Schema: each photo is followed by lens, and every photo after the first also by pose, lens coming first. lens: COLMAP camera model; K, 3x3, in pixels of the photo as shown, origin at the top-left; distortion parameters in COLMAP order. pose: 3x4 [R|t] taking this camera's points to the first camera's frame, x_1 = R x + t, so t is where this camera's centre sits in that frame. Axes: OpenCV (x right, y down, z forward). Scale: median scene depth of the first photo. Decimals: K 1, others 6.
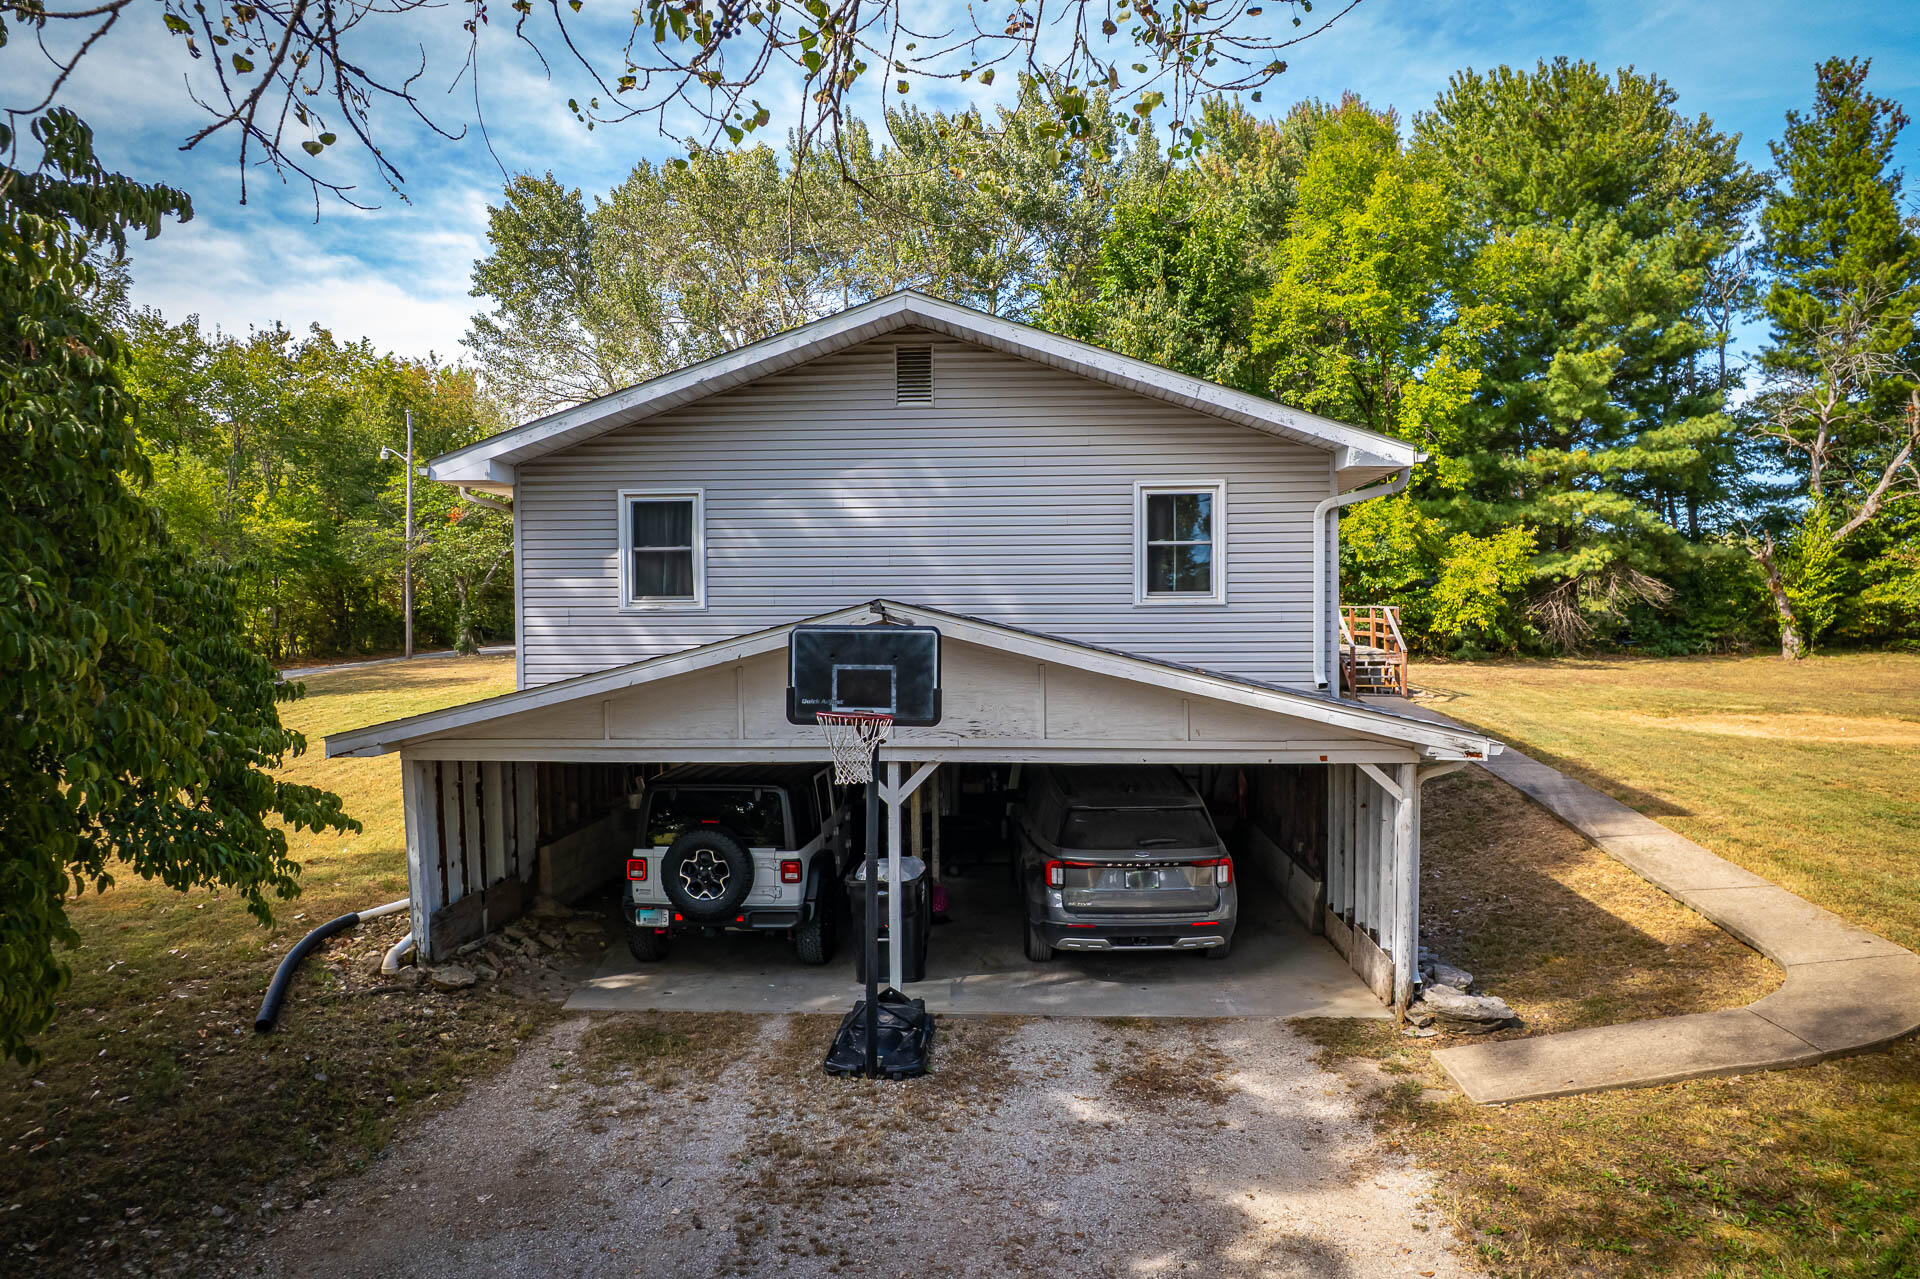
lens RADIAL K [[1221.5, 0, 968.3], [0, 1221.5, 641.6], [0, 0, 1]] dist [-0.056752, 0.029596]
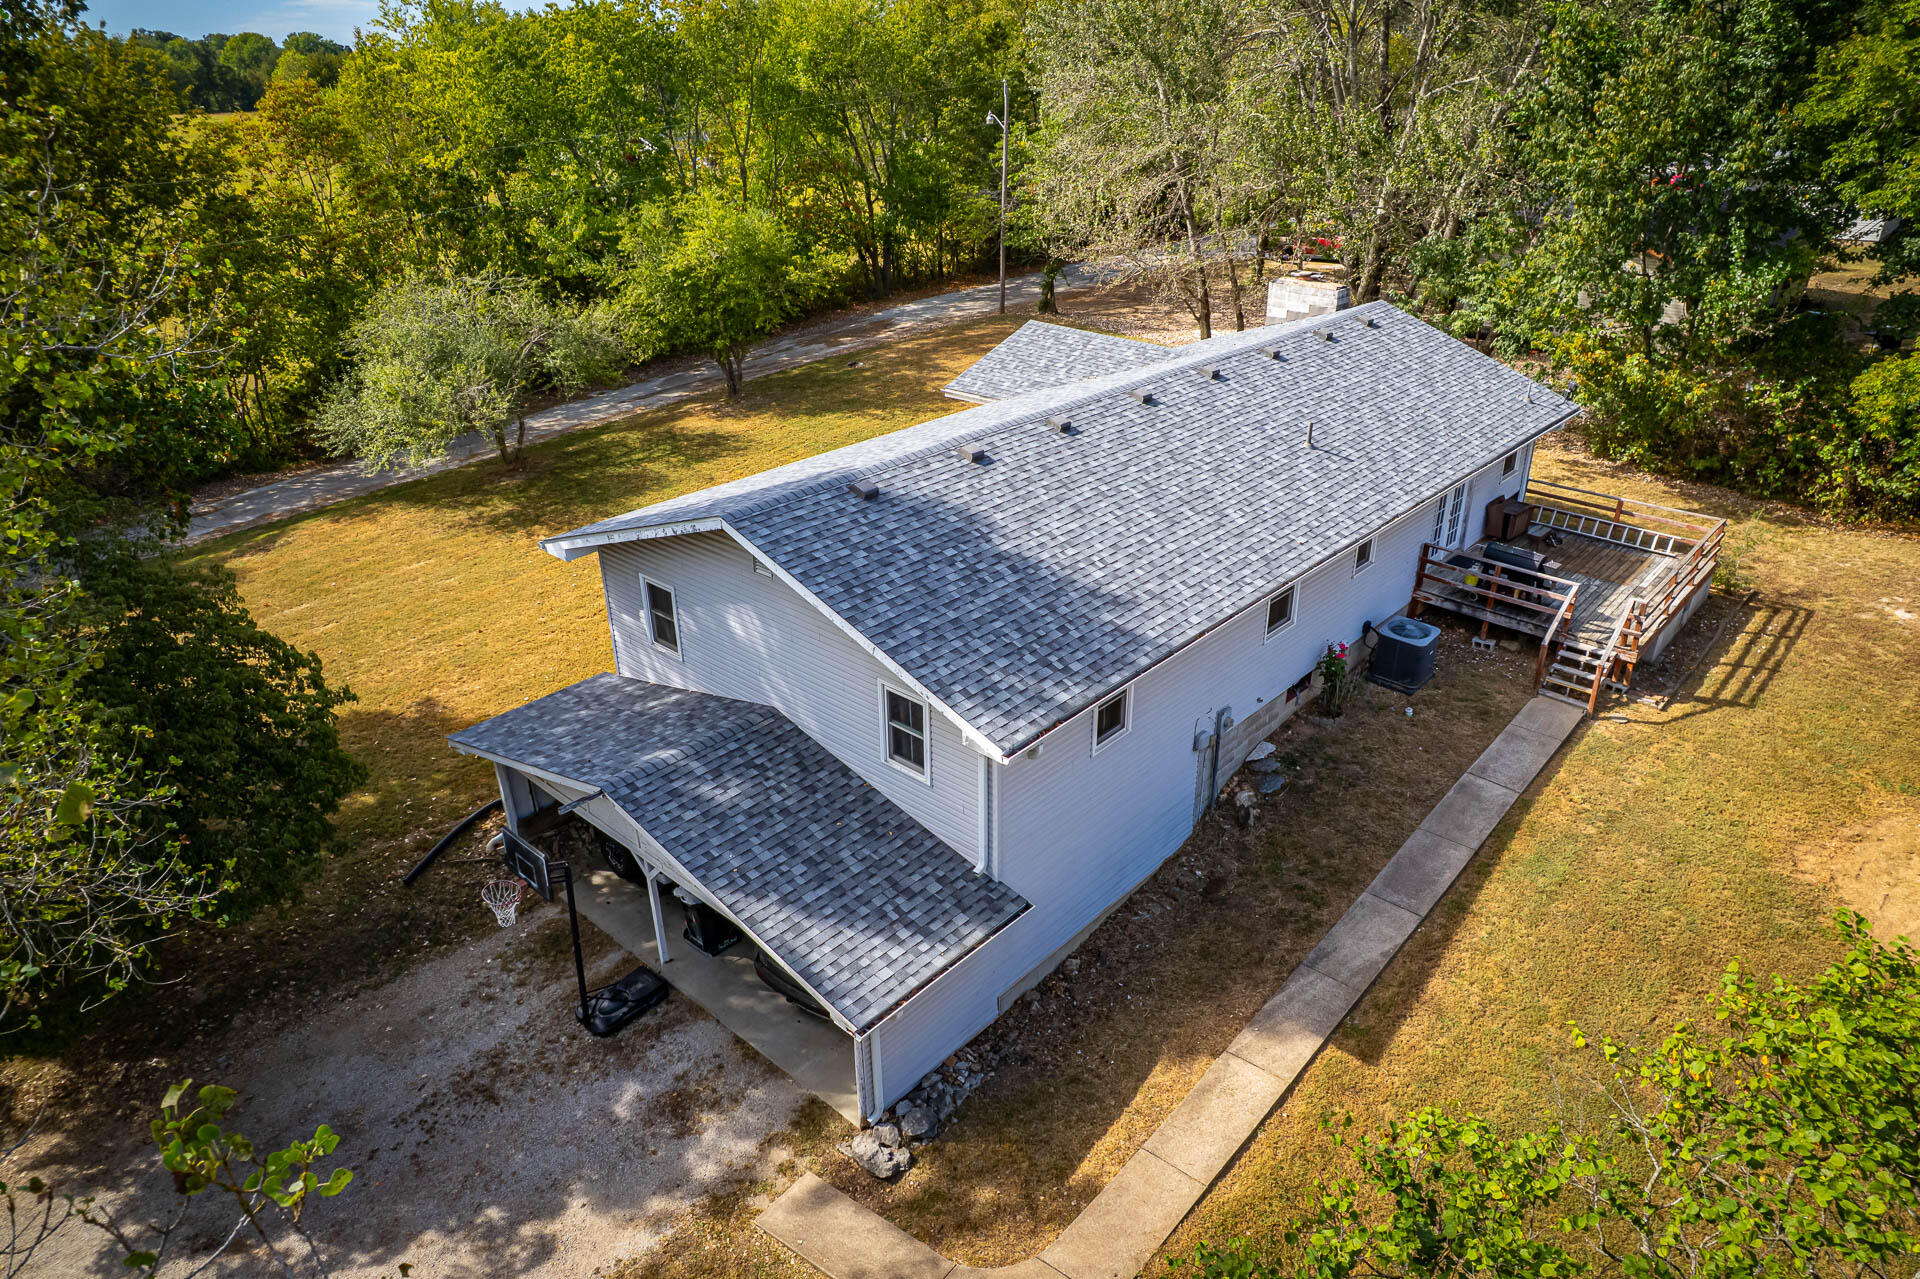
lens RADIAL K [[1221.5, 0, 968.3], [0, 1221.5, 641.6], [0, 0, 1]] dist [-0.056752, 0.029596]
pose [[0.782122, 0.283837, -0.554726, 1.209788], [-0.011281, 0.896537, 0.442826, -0.979514], [0.623023, -0.340086, 0.704403, 0.222978]]
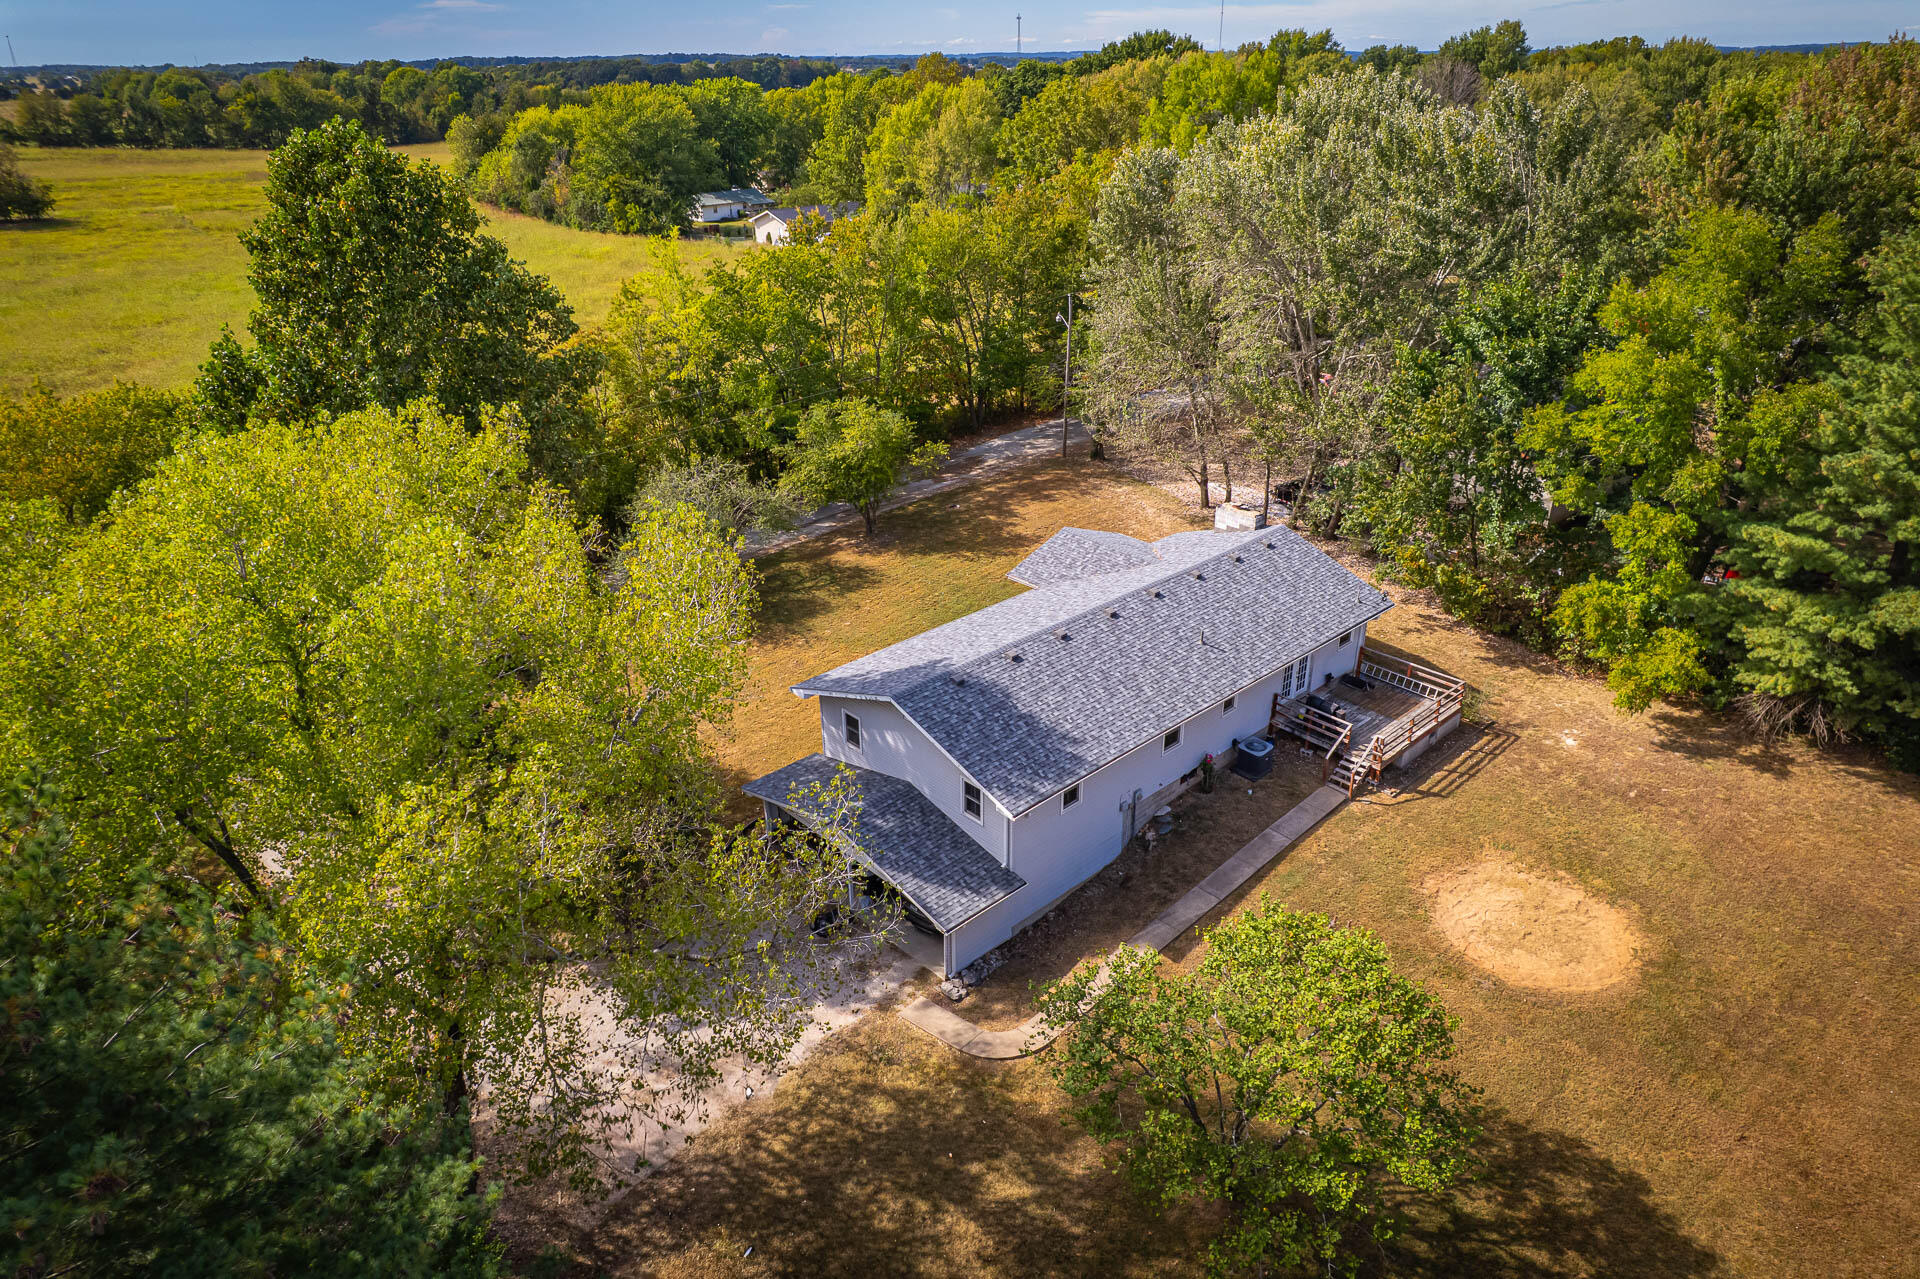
lens RADIAL K [[1216.5, 0, 960.0], [0, 1216.5, 639.5], [0, 0, 1]] dist [-0.063280, -0.000461]
pose [[0.725811, 0.308941, -0.614616, 2.305154], [-0.008461, 0.897418, 0.441101, -2.160284], [0.687842, -0.314956, 0.653970, -0.941279]]
